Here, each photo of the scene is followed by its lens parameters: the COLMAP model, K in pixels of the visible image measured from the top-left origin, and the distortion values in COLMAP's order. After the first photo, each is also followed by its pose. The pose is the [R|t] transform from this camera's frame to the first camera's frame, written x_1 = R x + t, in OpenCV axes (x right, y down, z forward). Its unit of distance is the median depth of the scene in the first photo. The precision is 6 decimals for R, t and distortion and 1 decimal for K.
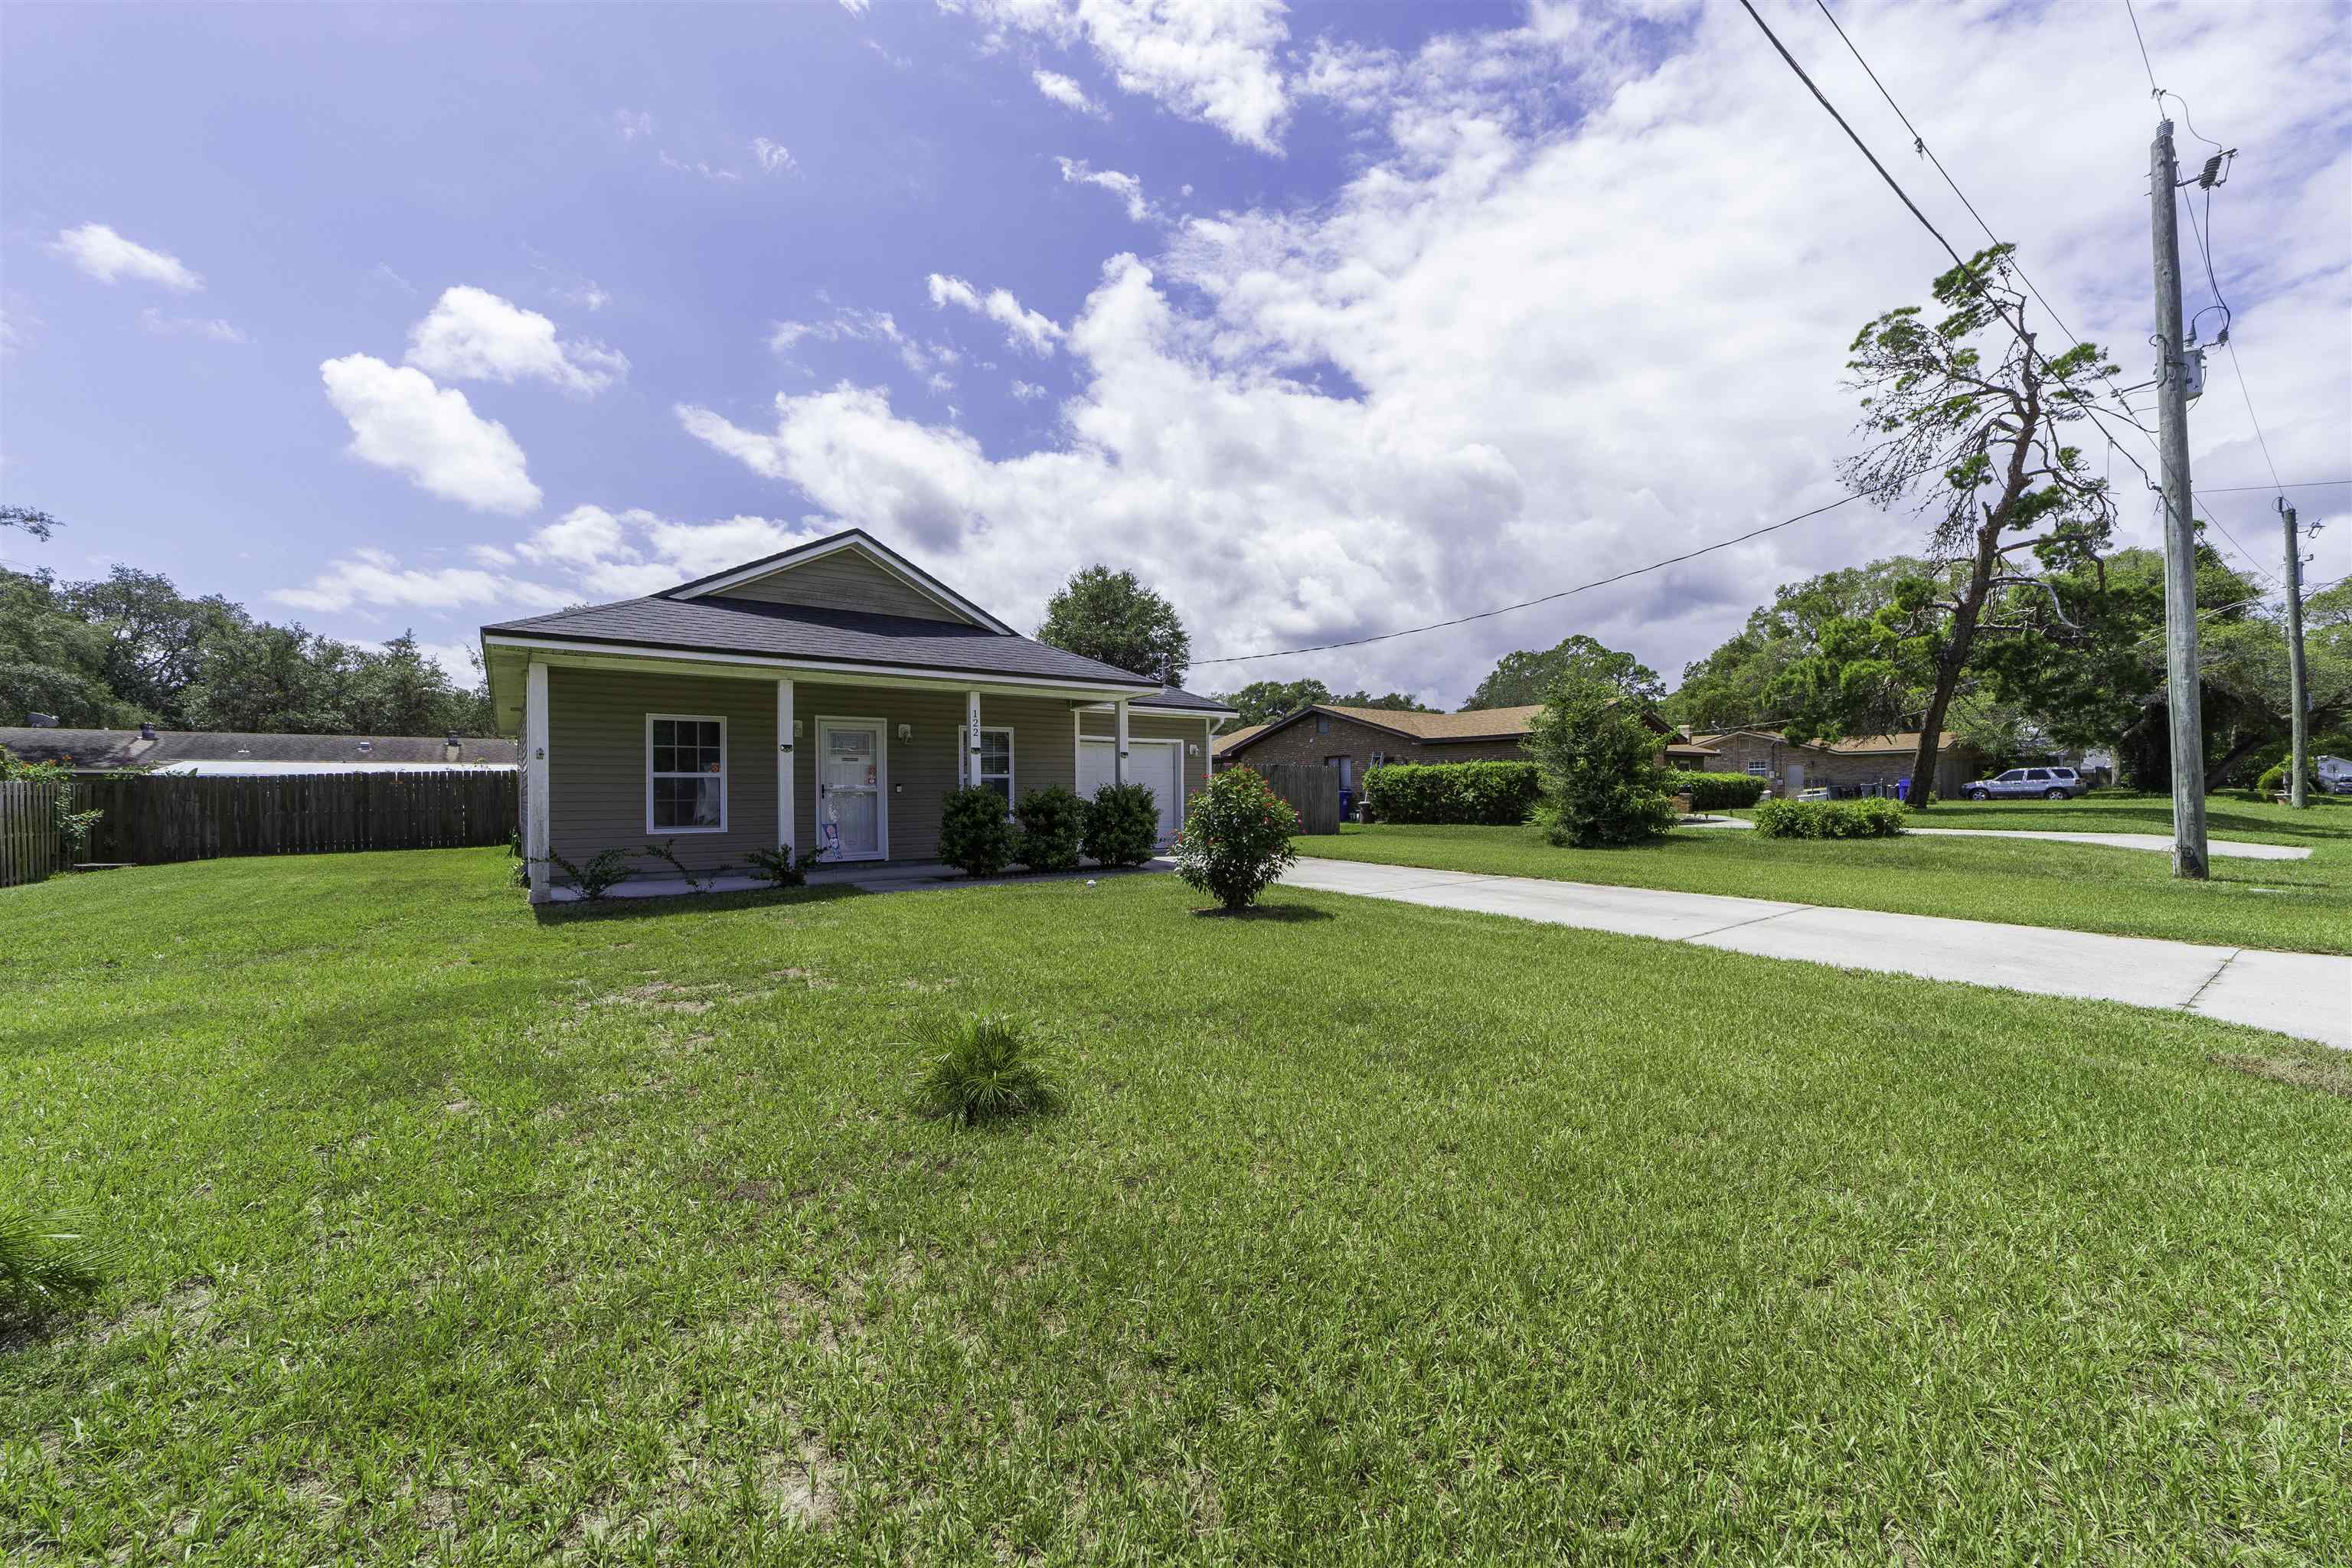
lens RADIAL K [[897.7, 0, 1173.9], [0, 897.7, 789.3], [0, 0, 1]] dist [-0.017495, 0.008850]
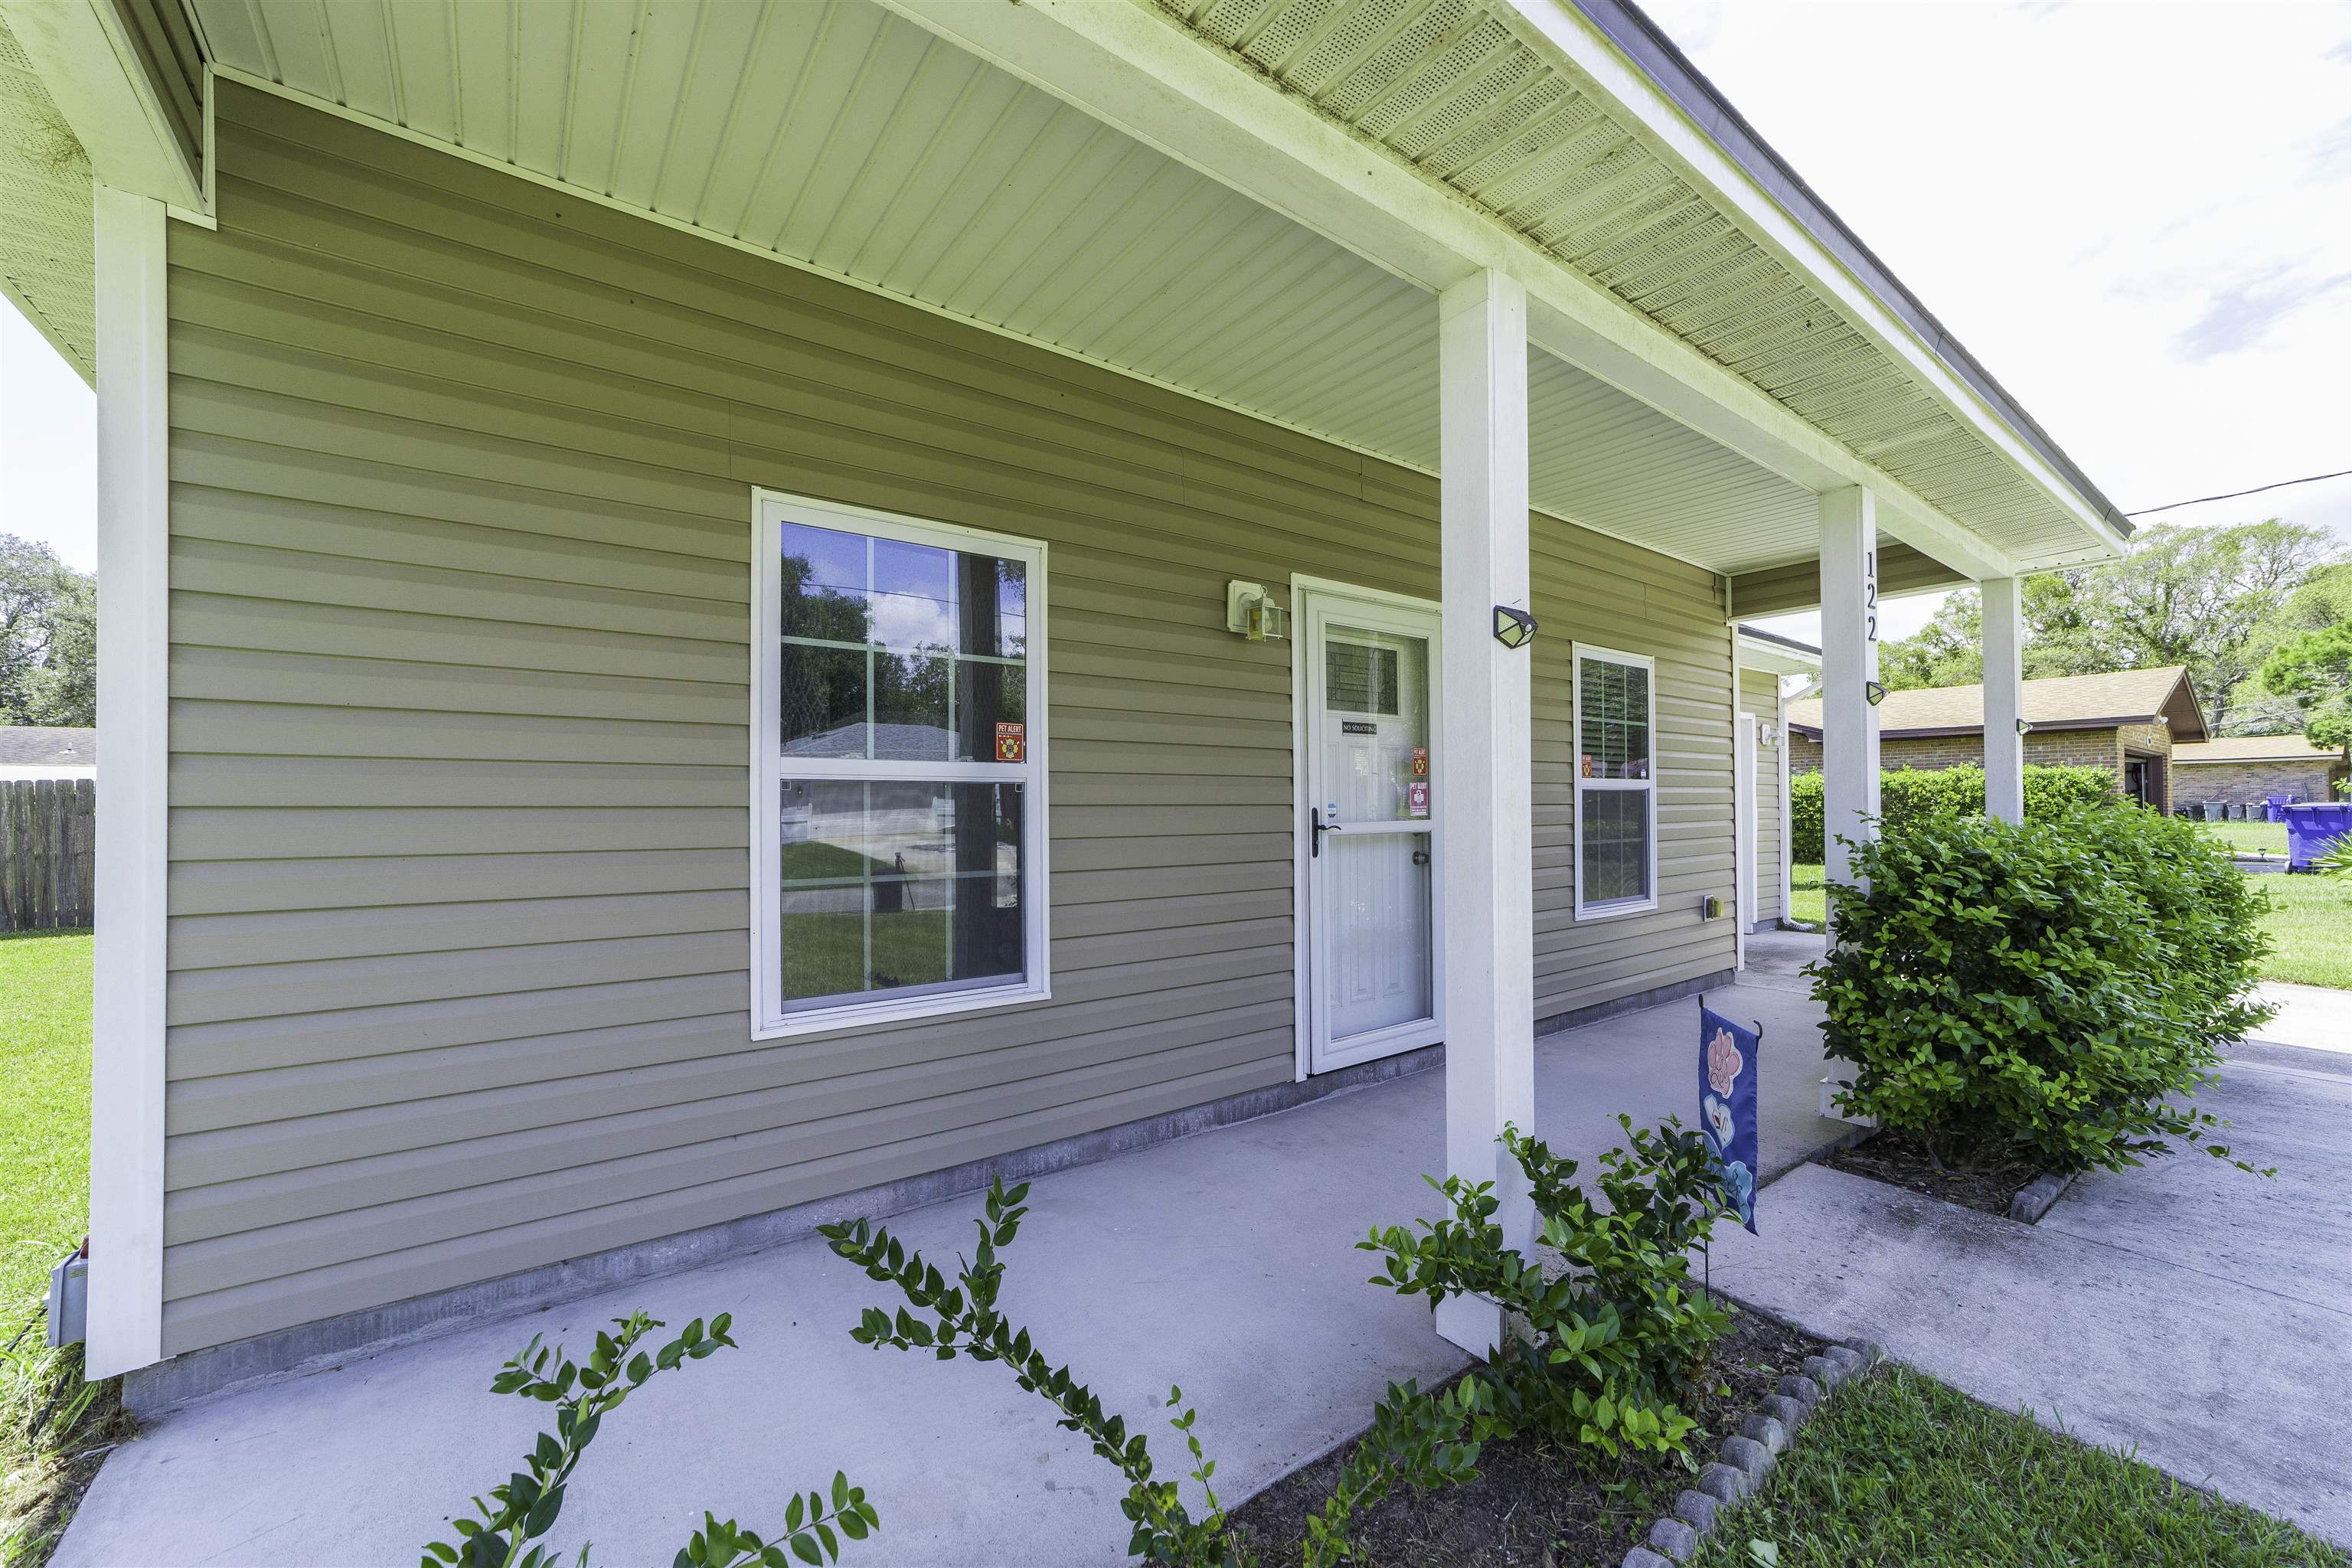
lens RADIAL K [[897.7, 0, 1173.9], [0, 897.7, 789.3], [0, 0, 1]] dist [-0.017495, 0.008850]
pose [[0.999931, 0.003771, -0.011103, -0.158193], [-0.003882, 0.999942, -0.010058, -0.003163], [0.011065, 0.010101, 0.999888, 0.255104]]
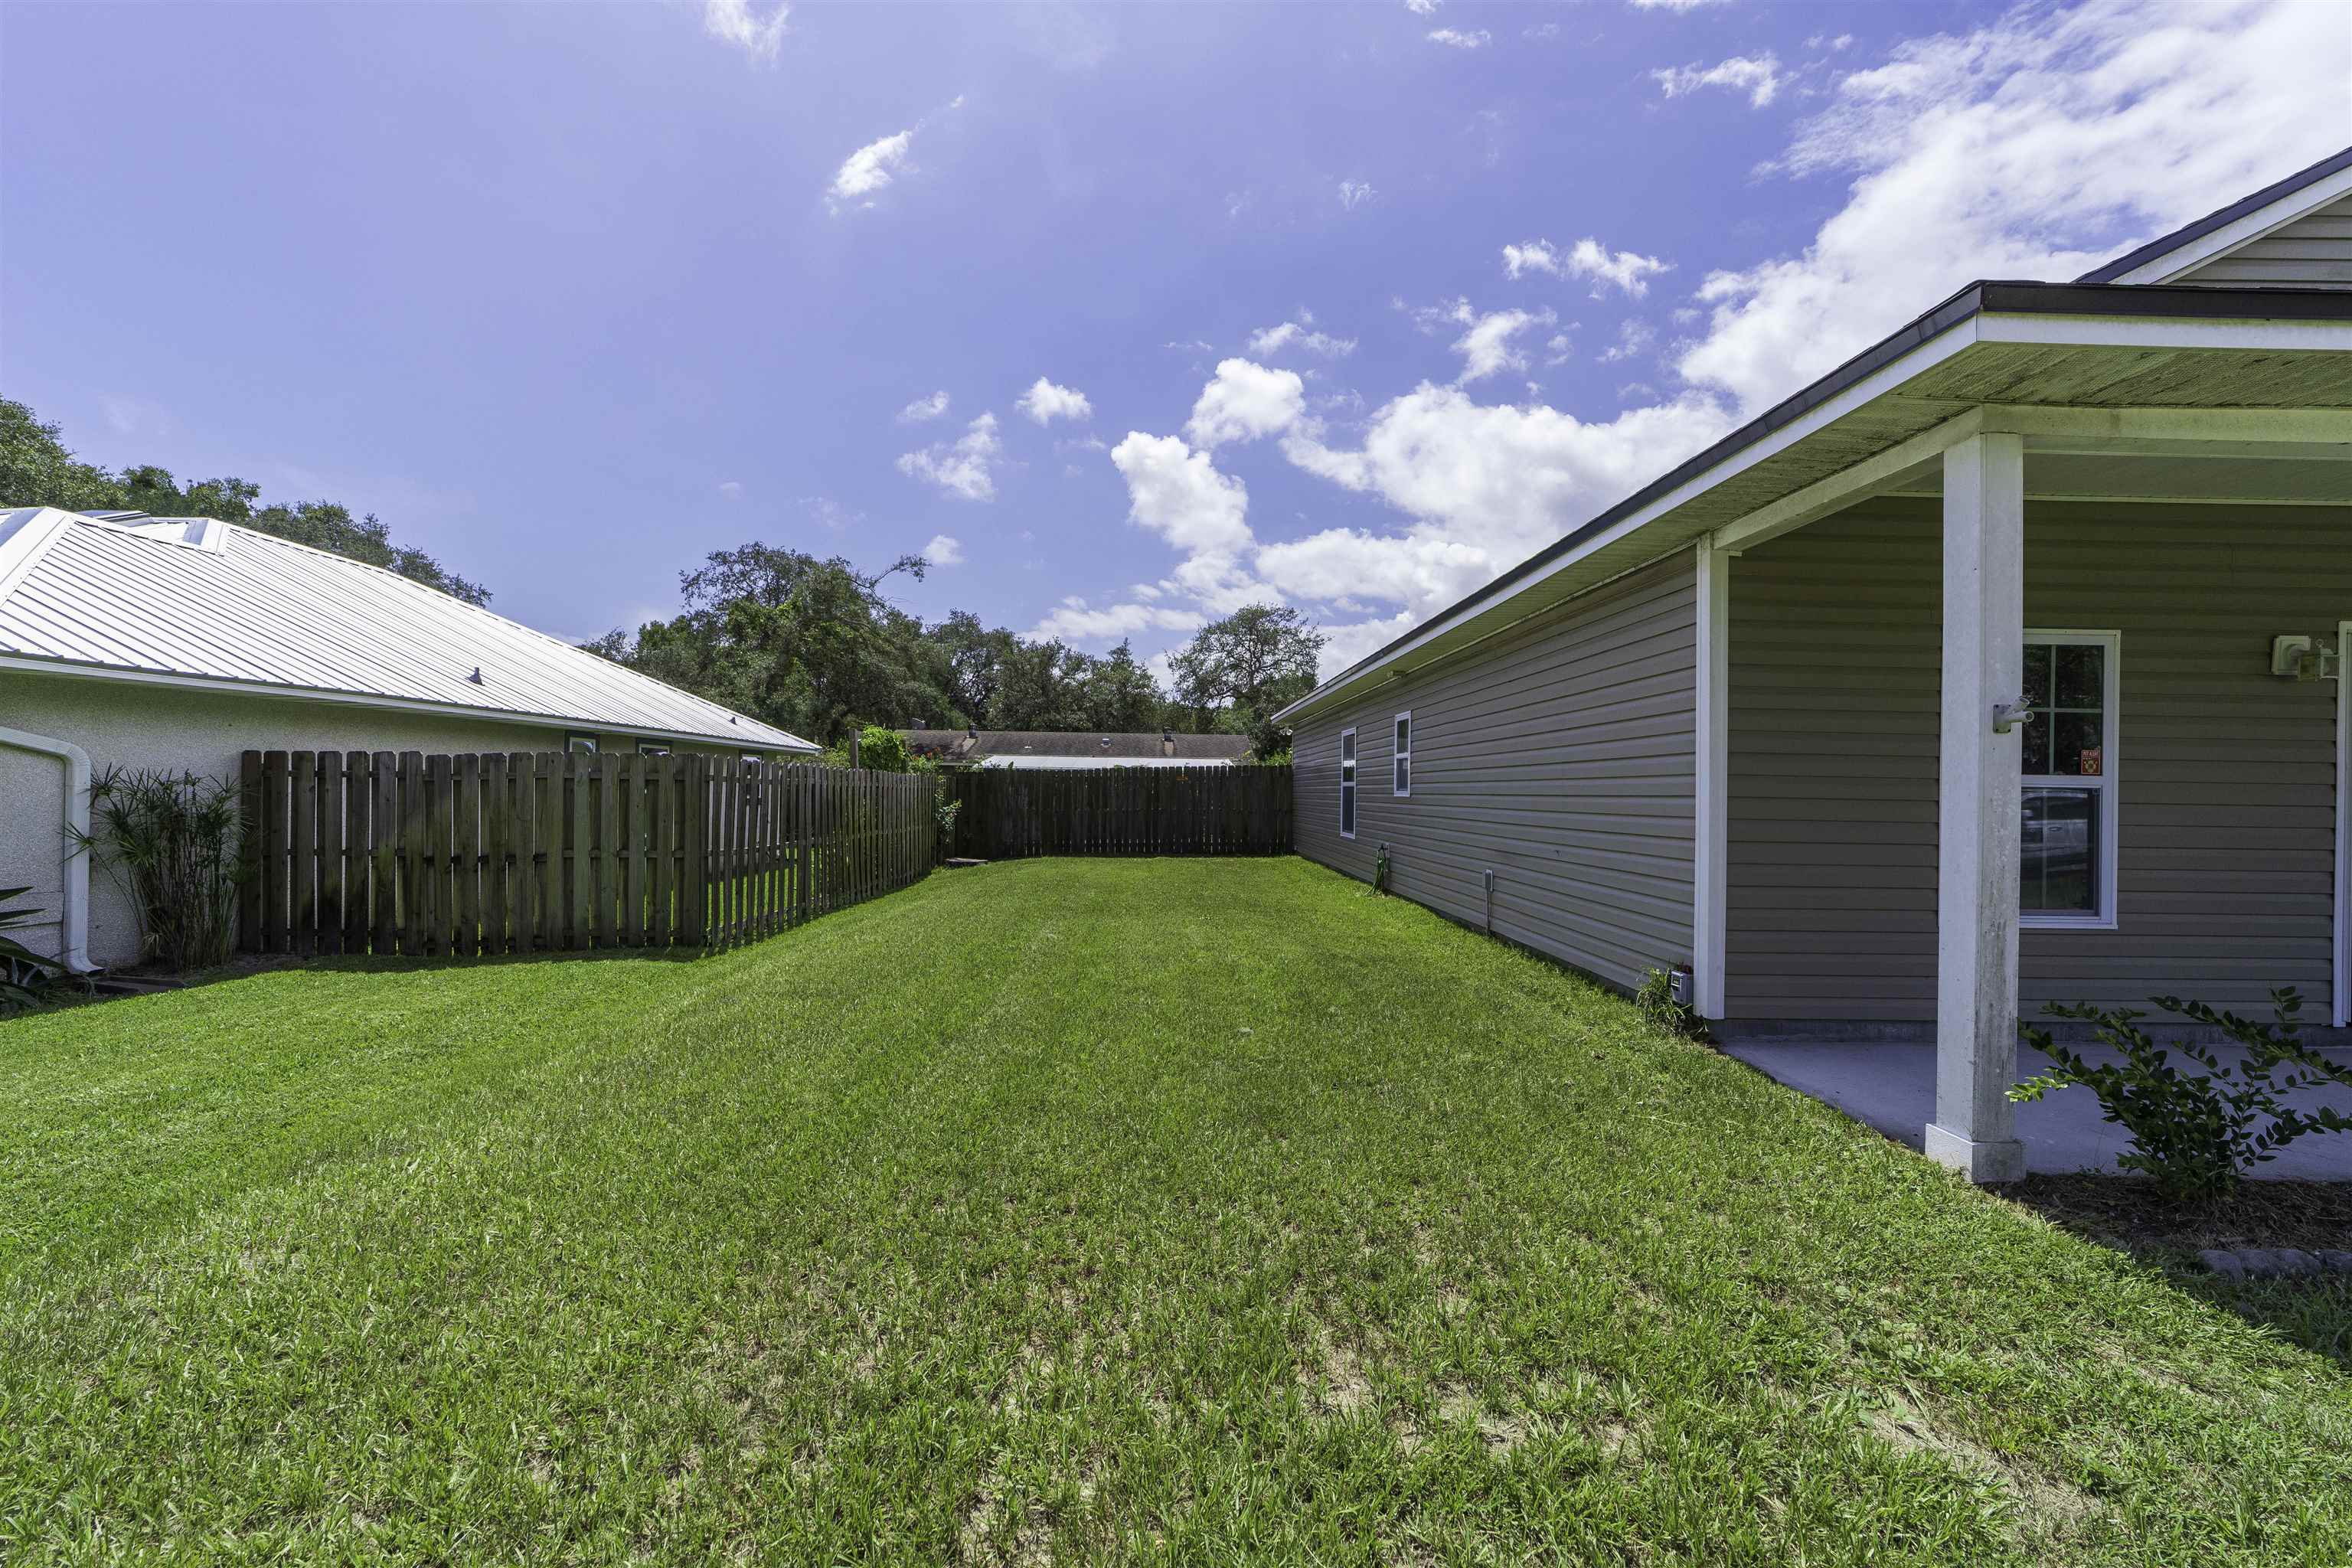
lens RADIAL K [[897.7, 0, 1173.9], [0, 897.7, 789.3], [0, 0, 1]] dist [-0.017495, 0.008850]
pose [[0.815770, 0.020911, -0.577998, -0.208991], [-0.018306, 0.999779, 0.010334, -0.003270], [0.578087, 0.002151, 0.815972, 0.153872]]
